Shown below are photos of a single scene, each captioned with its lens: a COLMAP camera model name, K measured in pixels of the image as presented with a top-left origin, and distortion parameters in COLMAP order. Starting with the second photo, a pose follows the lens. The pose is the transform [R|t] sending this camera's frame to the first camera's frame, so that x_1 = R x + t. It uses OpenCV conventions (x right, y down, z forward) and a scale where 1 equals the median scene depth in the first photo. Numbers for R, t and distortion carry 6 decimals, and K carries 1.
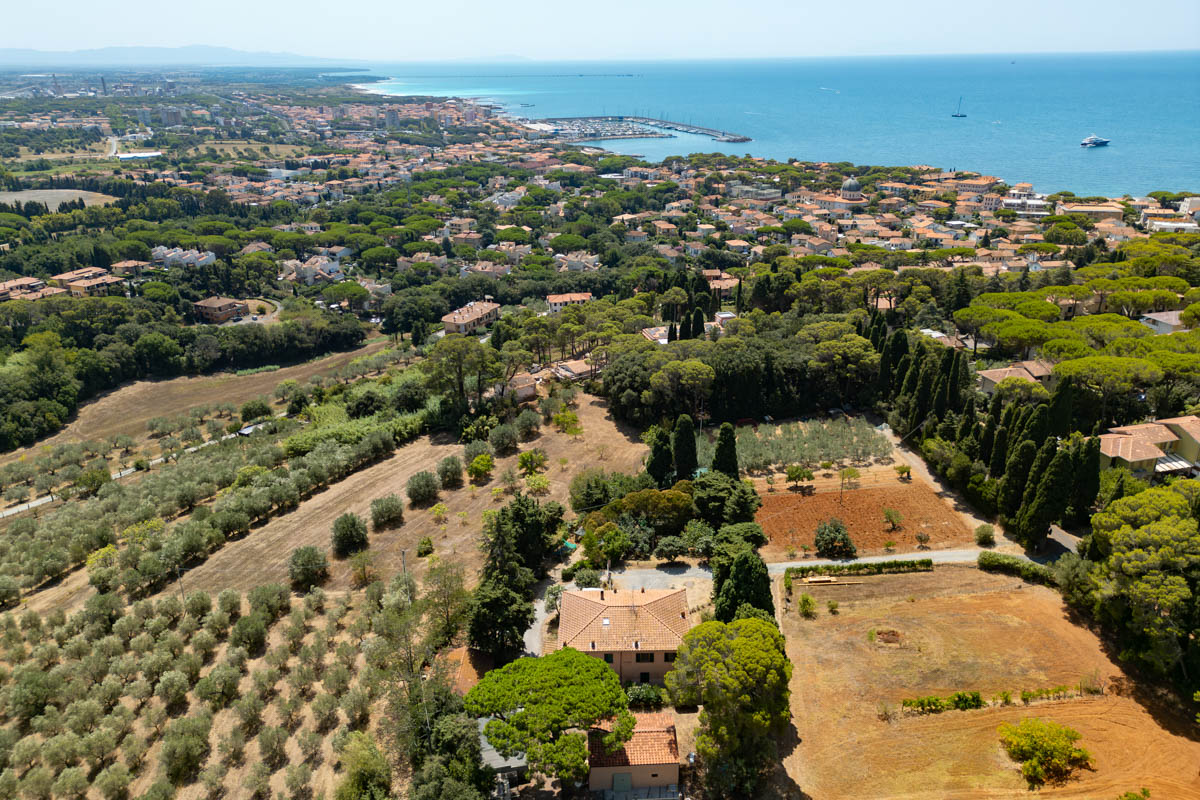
lens RADIAL K [[833.6, 0, 600.1], [0, 833.6, 405.8], [0, 0, 1]] dist [0.083949, -0.089554]
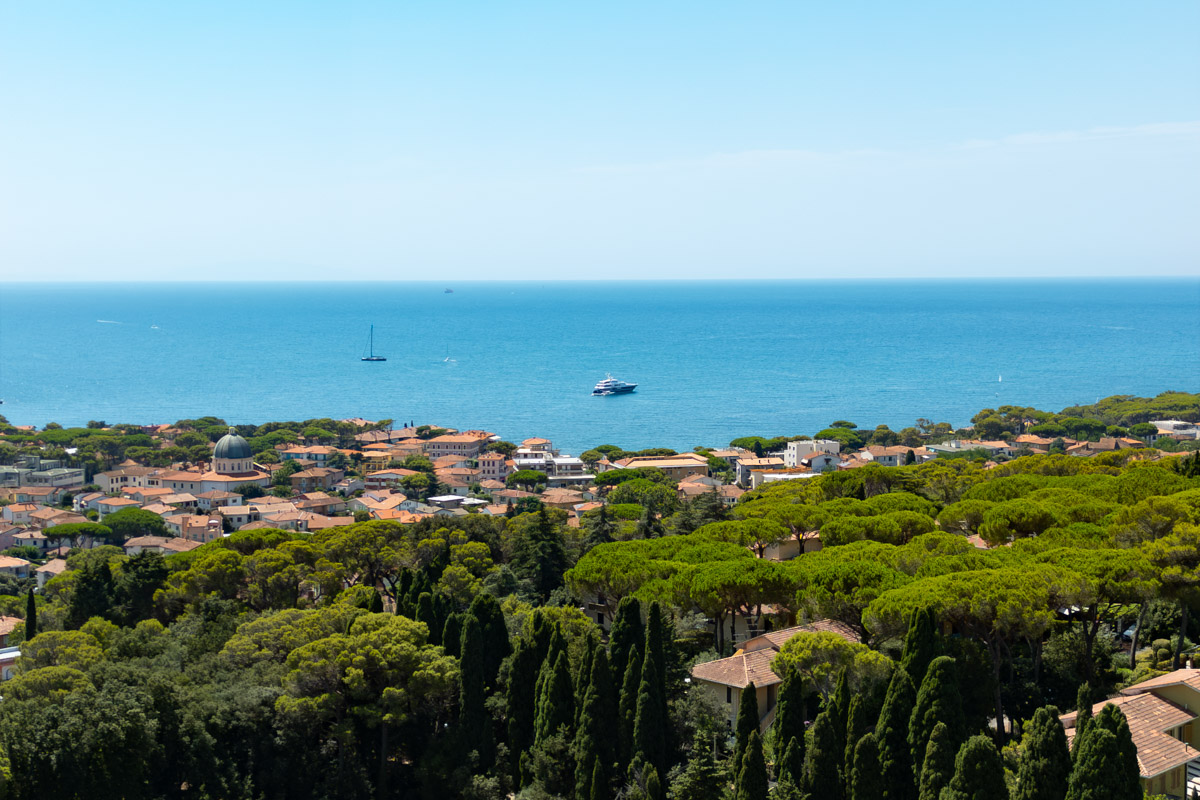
lens RADIAL K [[1656.9, 0, 595.2], [0, 1656.9, 383.8], [0, 0, 1]] dist [0.292526, -1.186236]
pose [[0.871130, -0.025437, 0.490394, 0.006186], [0.184100, 0.942736, -0.278131, 0.016743], [-0.455237, 0.332570, 0.825928, 0.107615]]
